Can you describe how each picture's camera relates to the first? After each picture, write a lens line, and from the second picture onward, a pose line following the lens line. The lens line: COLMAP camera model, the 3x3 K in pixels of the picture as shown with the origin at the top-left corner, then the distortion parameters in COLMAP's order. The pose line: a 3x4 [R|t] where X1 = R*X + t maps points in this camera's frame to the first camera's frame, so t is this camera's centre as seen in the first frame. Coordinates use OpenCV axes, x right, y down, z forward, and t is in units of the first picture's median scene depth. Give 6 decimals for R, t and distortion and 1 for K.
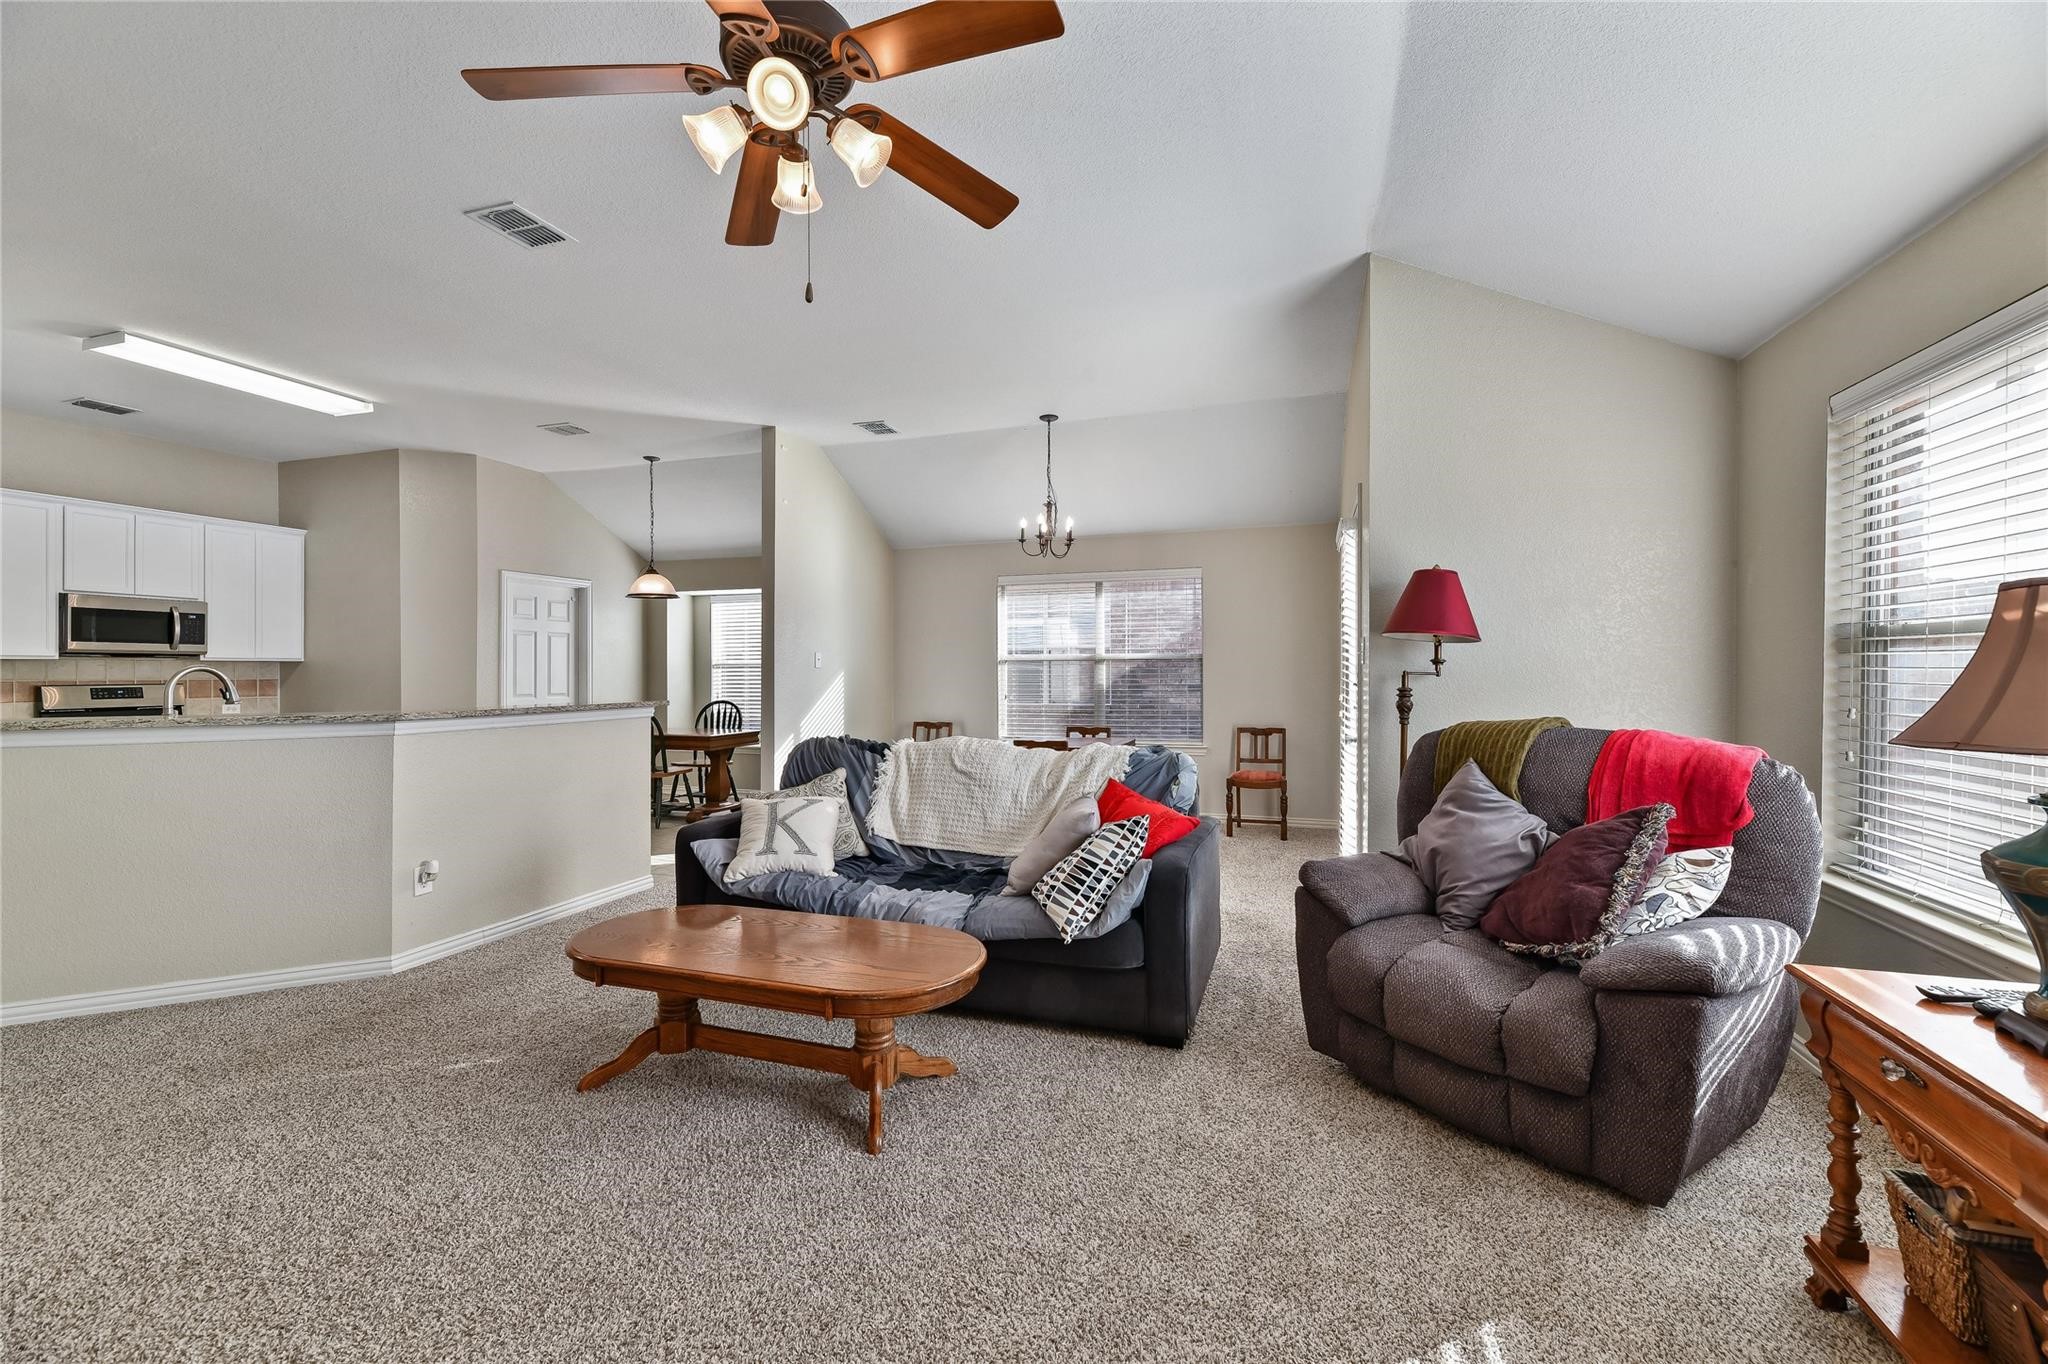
lens RADIAL K [[838.1, 0, 1031.6], [0, 838.1, 679.2], [0, 0, 1]] dist [-0.003544, 0.000496]
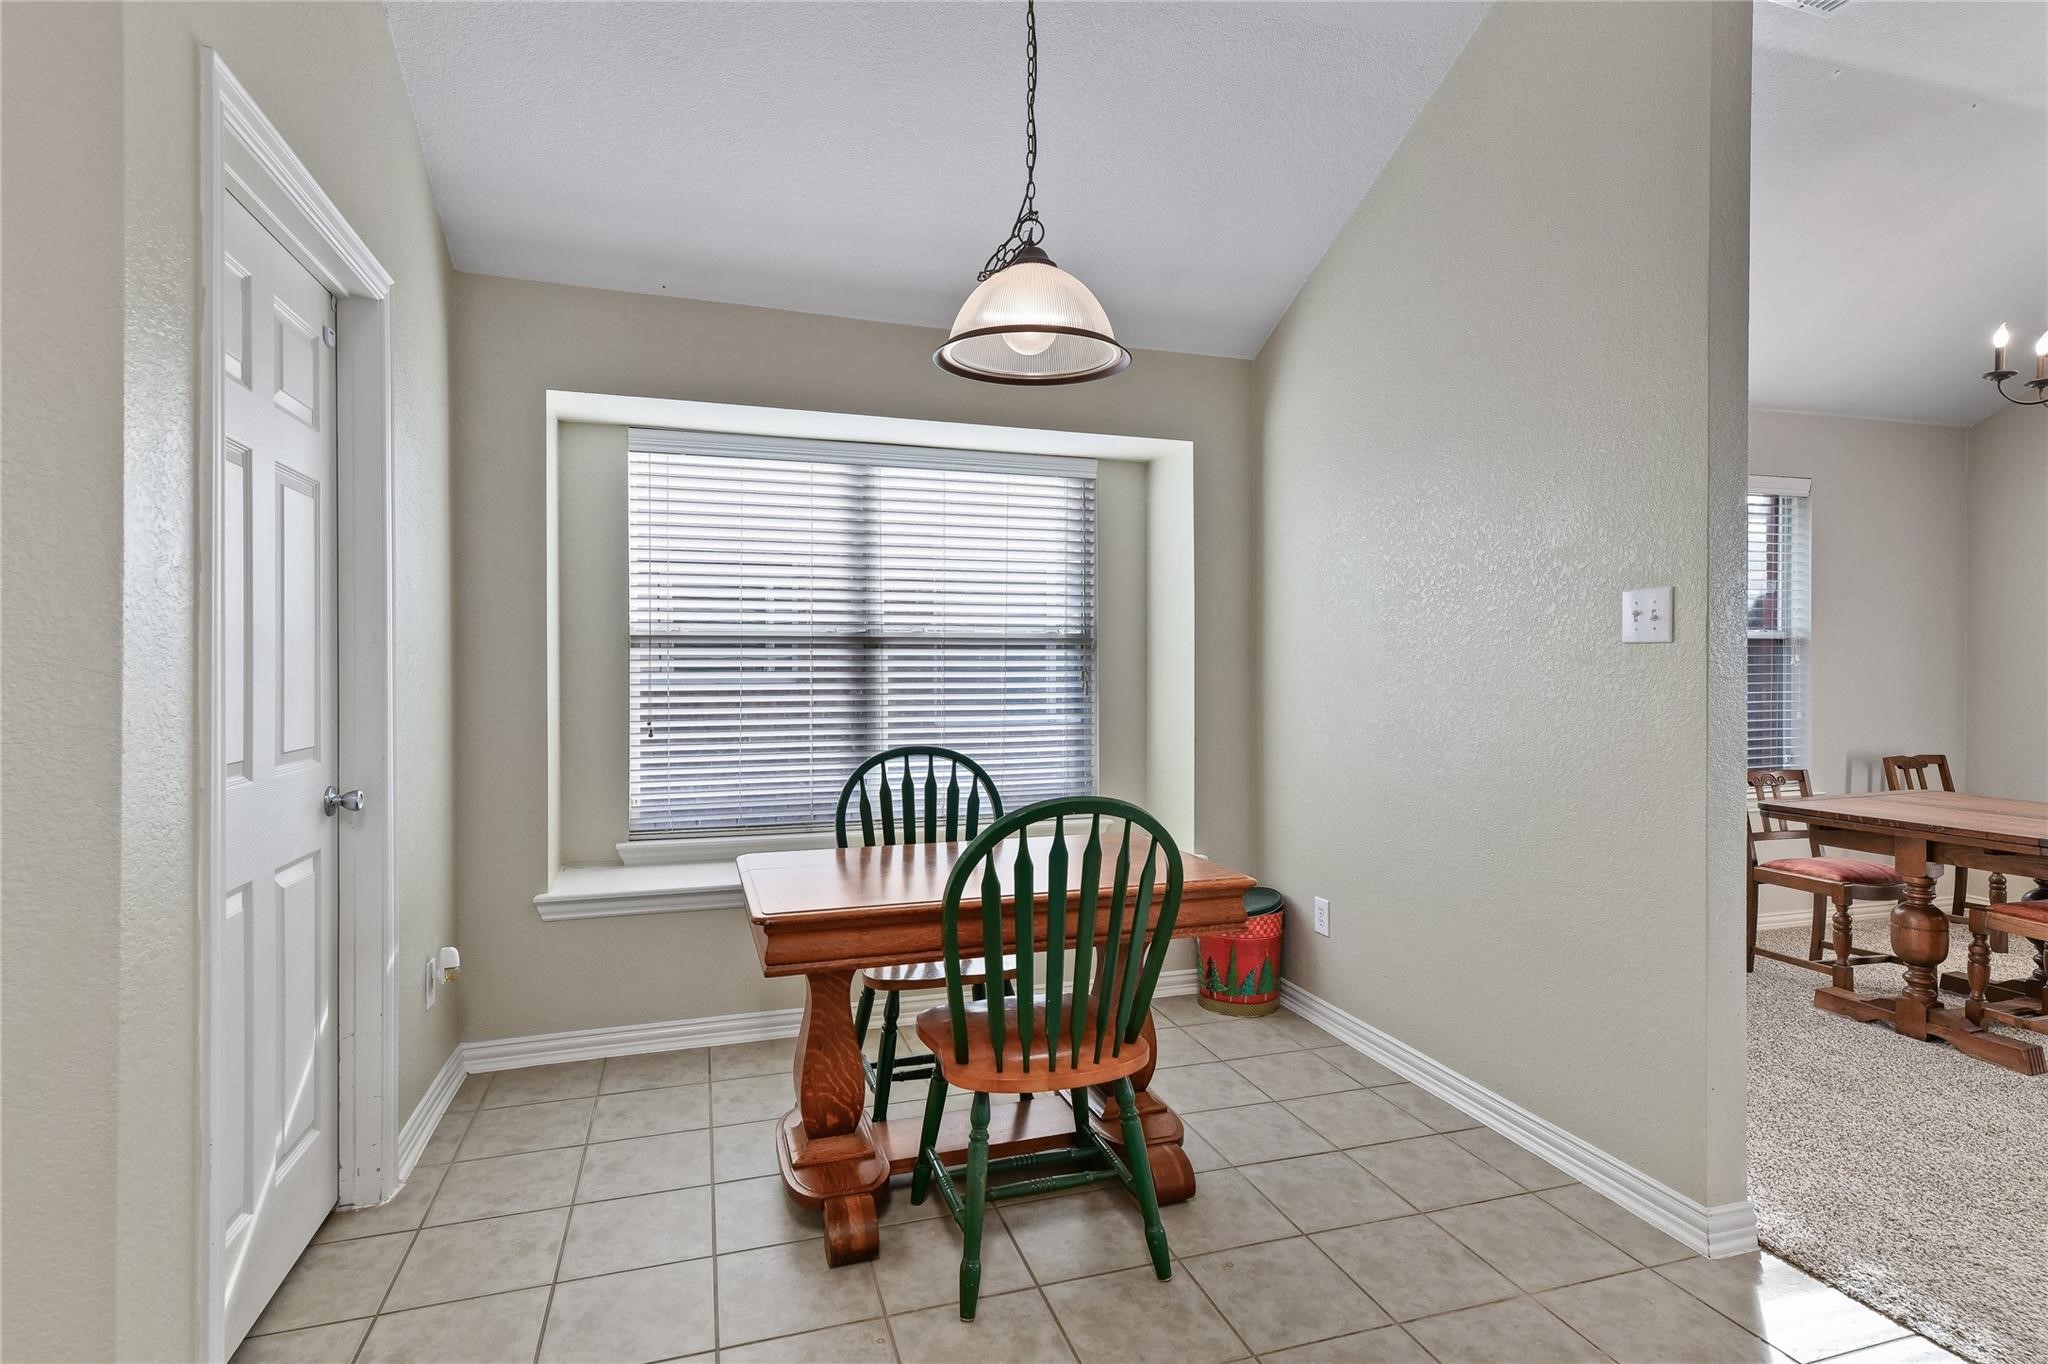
lens RADIAL K [[1001.1, 0, 1023.2], [0, 1001.1, 674.0], [0, 0, 1]] dist [0.010393, -0.001223]
pose [[0.807243, -0.002552, 0.590214, -0.621336], [0.003318, 0.999994, -0.000215, -0.001893], [-0.590210, 0.002132, 0.807247, 0.742769]]
